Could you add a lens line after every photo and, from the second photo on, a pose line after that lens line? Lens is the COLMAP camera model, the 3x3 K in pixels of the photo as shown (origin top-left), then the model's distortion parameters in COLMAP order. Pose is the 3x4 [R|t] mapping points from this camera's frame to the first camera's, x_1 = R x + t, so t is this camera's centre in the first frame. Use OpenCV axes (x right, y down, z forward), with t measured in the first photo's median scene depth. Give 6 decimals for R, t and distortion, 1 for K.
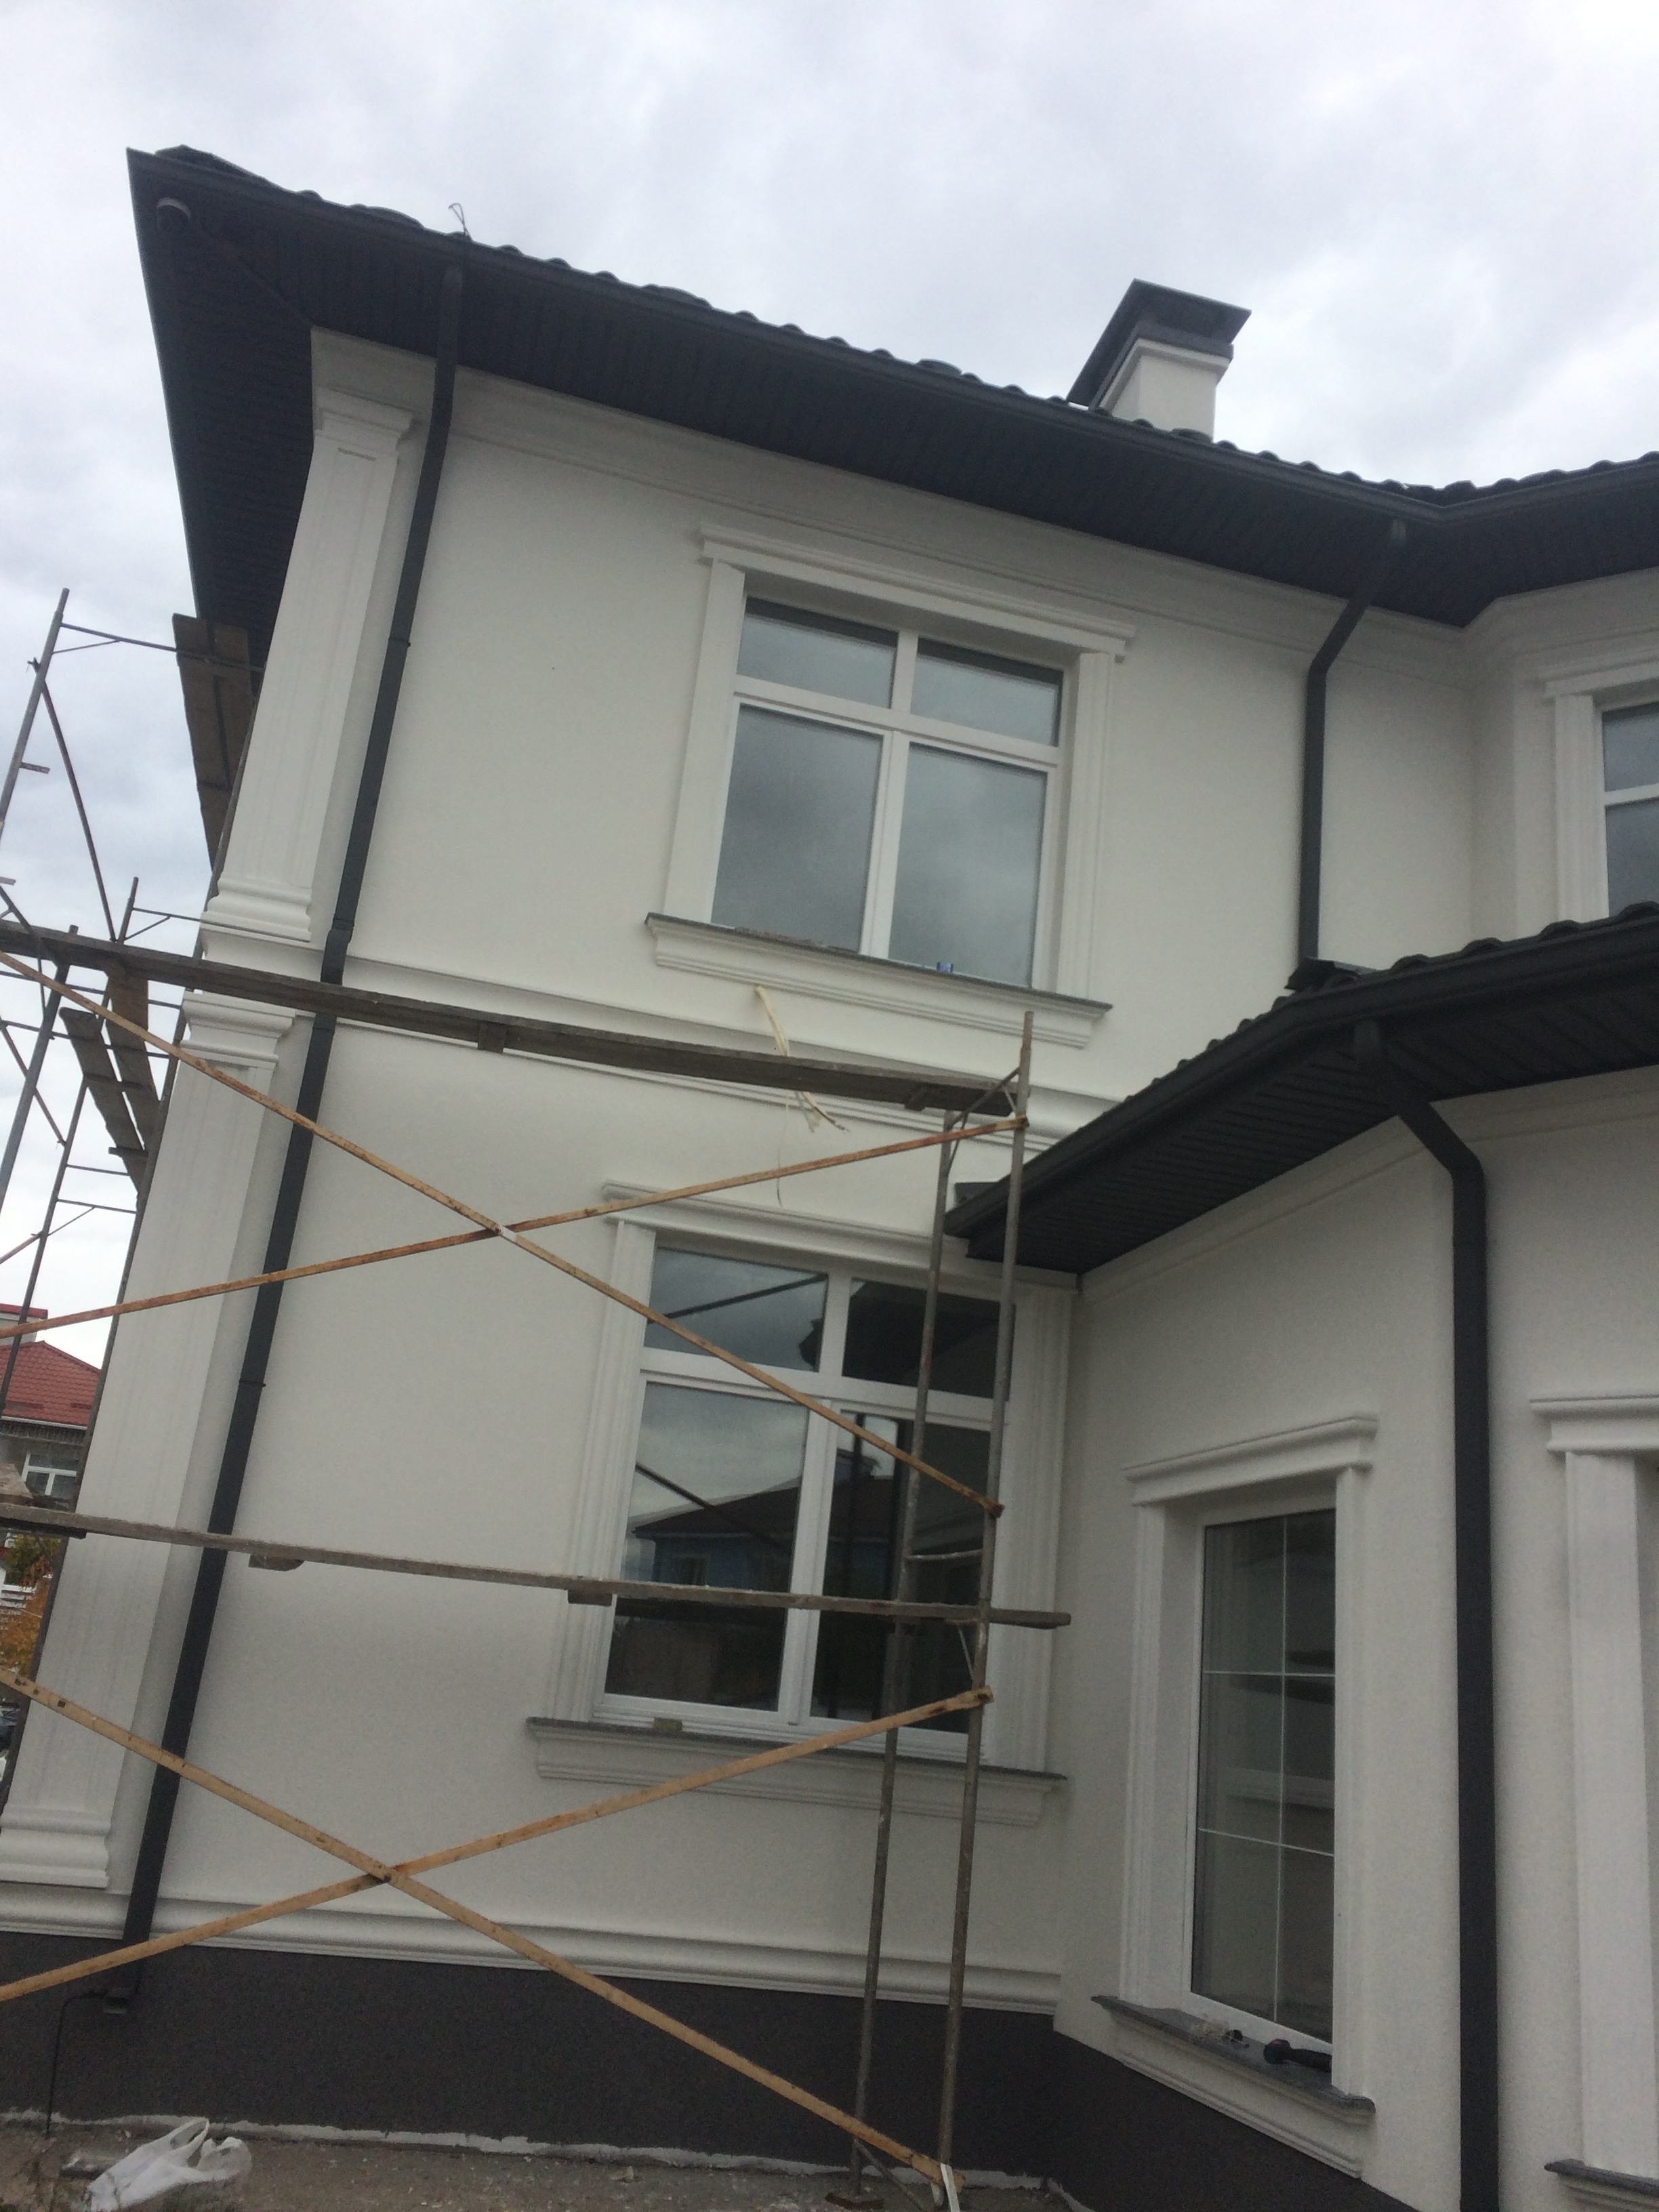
lens RADIAL K [[1847.7, 0, 788.8], [0, 1847.7, 1104.6], [0, 0, 1]] dist [0.036103, 0.005076]
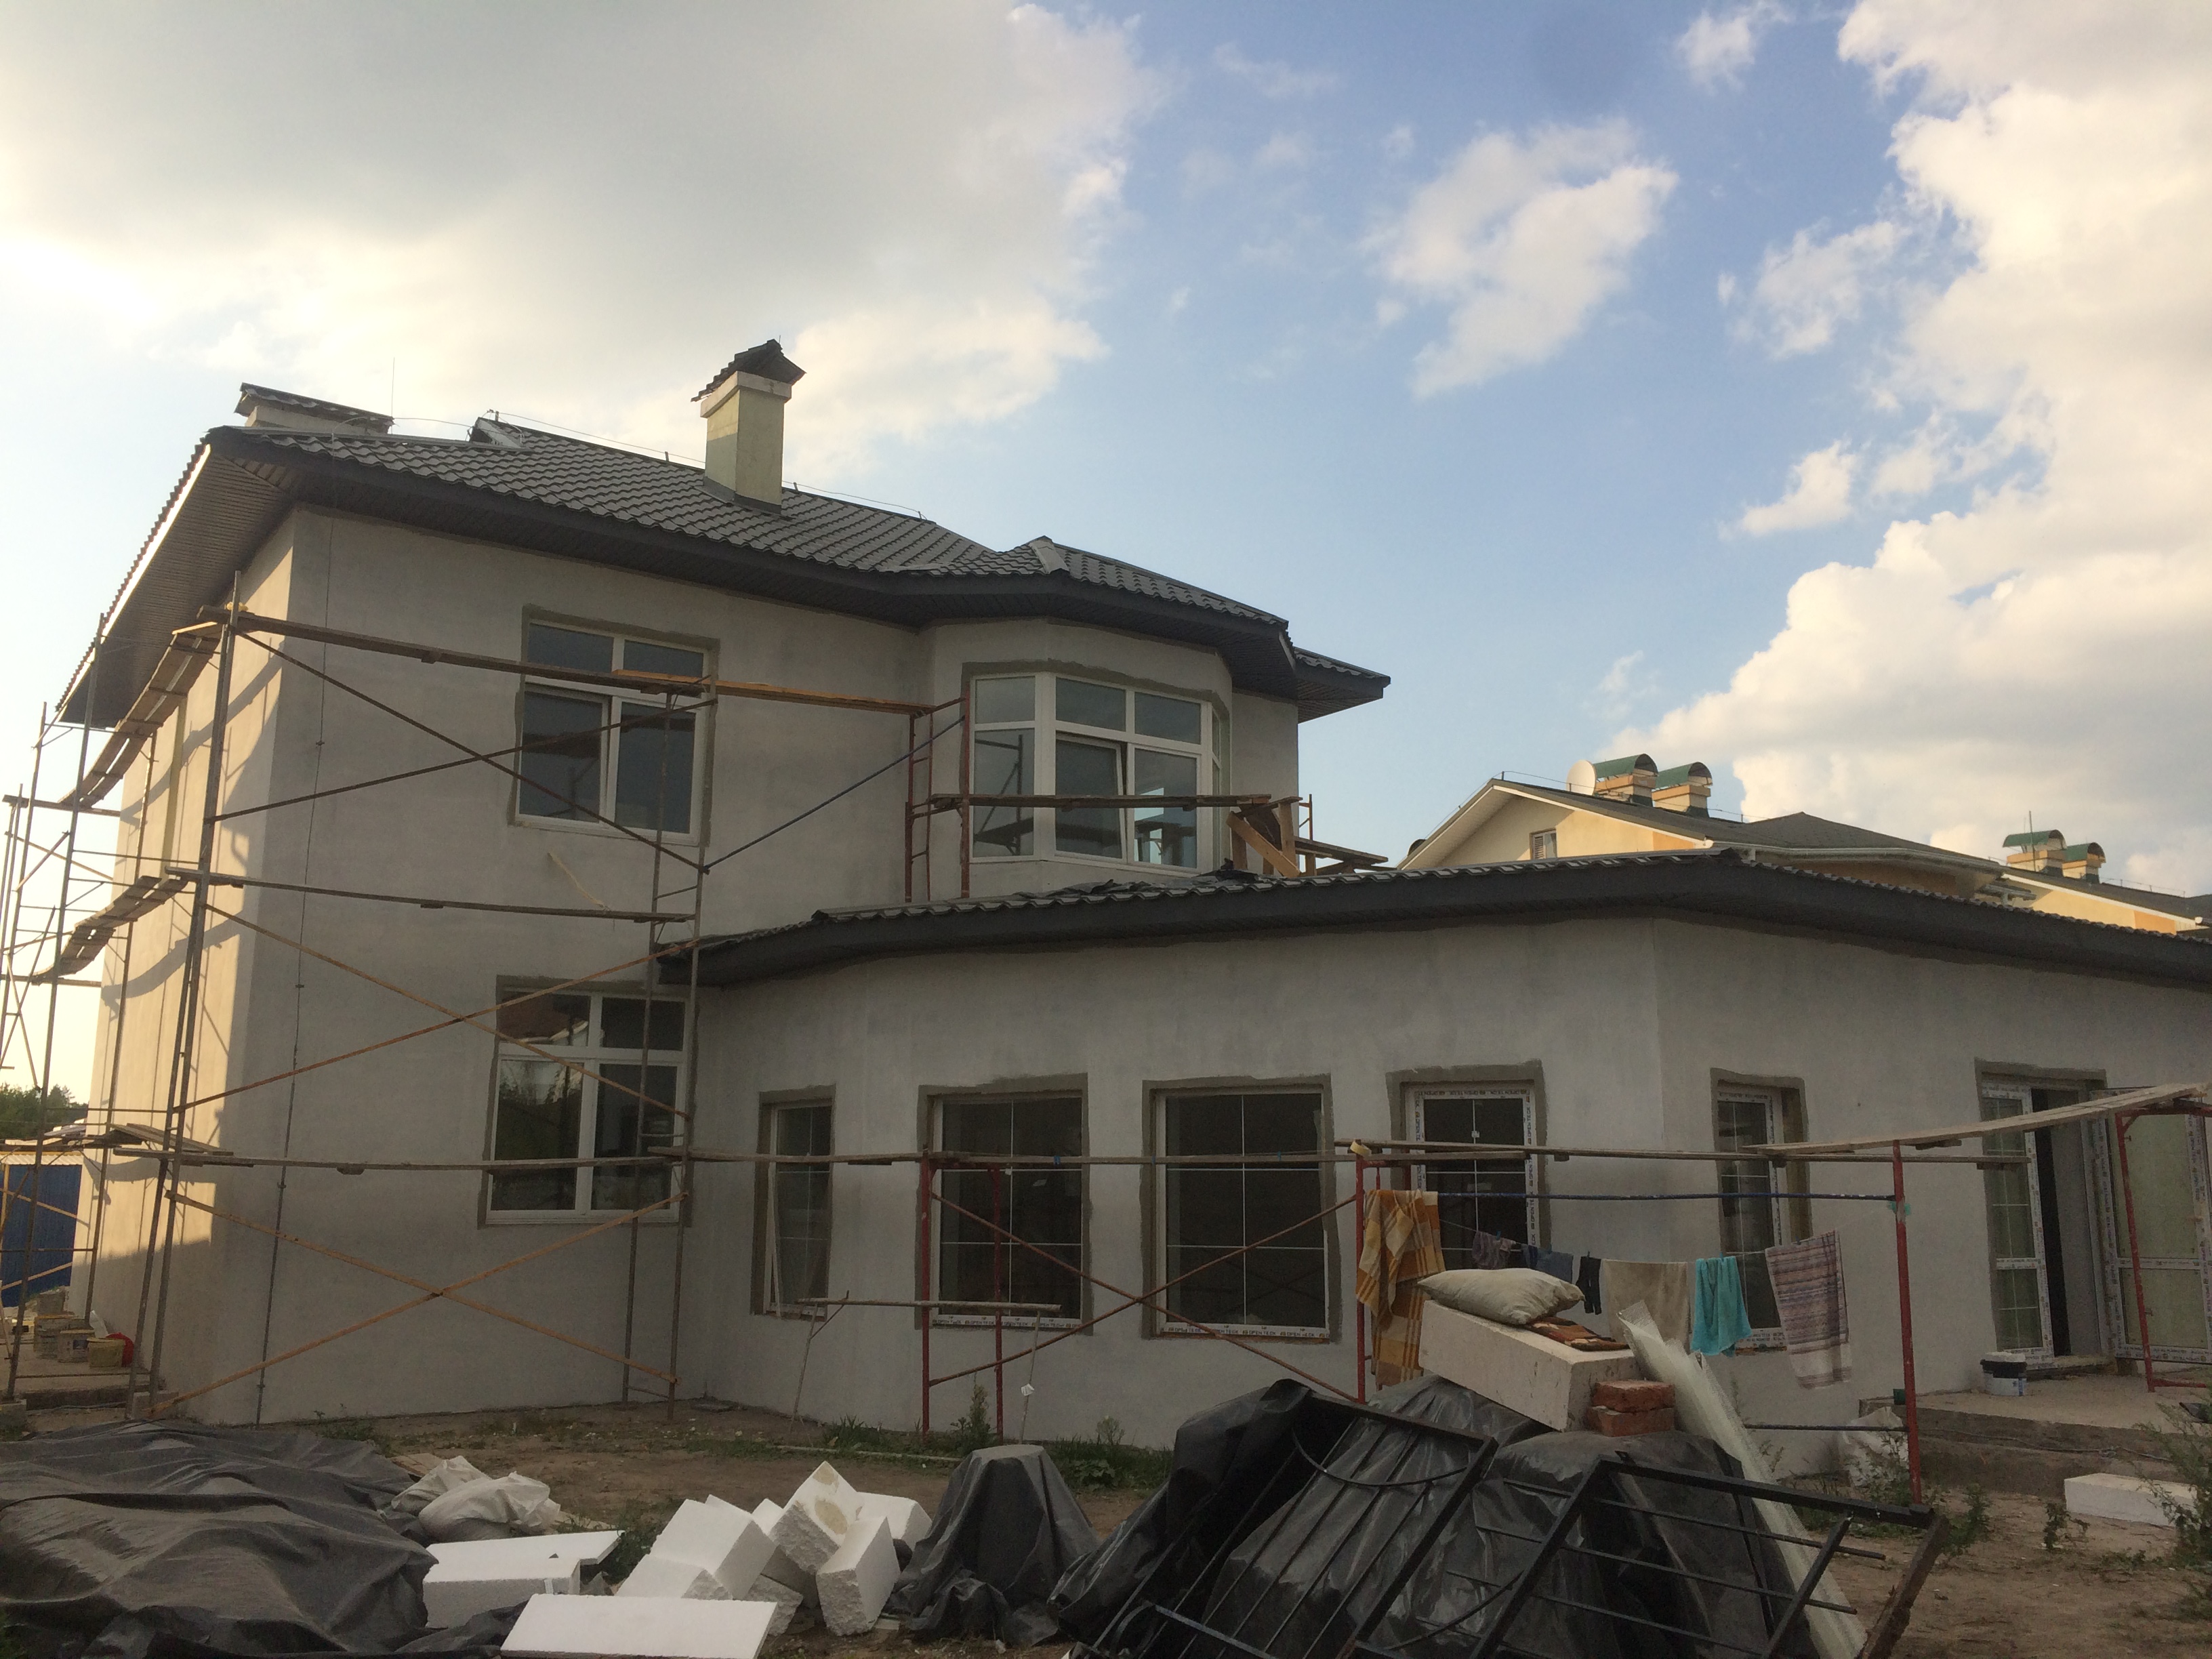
lens RADIAL K [[1871.9, 0, 1104.4], [0, 1871.9, 823.2], [0, 0, 1]] dist [0.082993, -0.091515]
pose [[0.925997, -0.032160, 0.376158, -0.228768], [-0.024644, 0.989091, 0.145231, -0.406298], [-0.376725, -0.143753, 0.915103, -1.054923]]
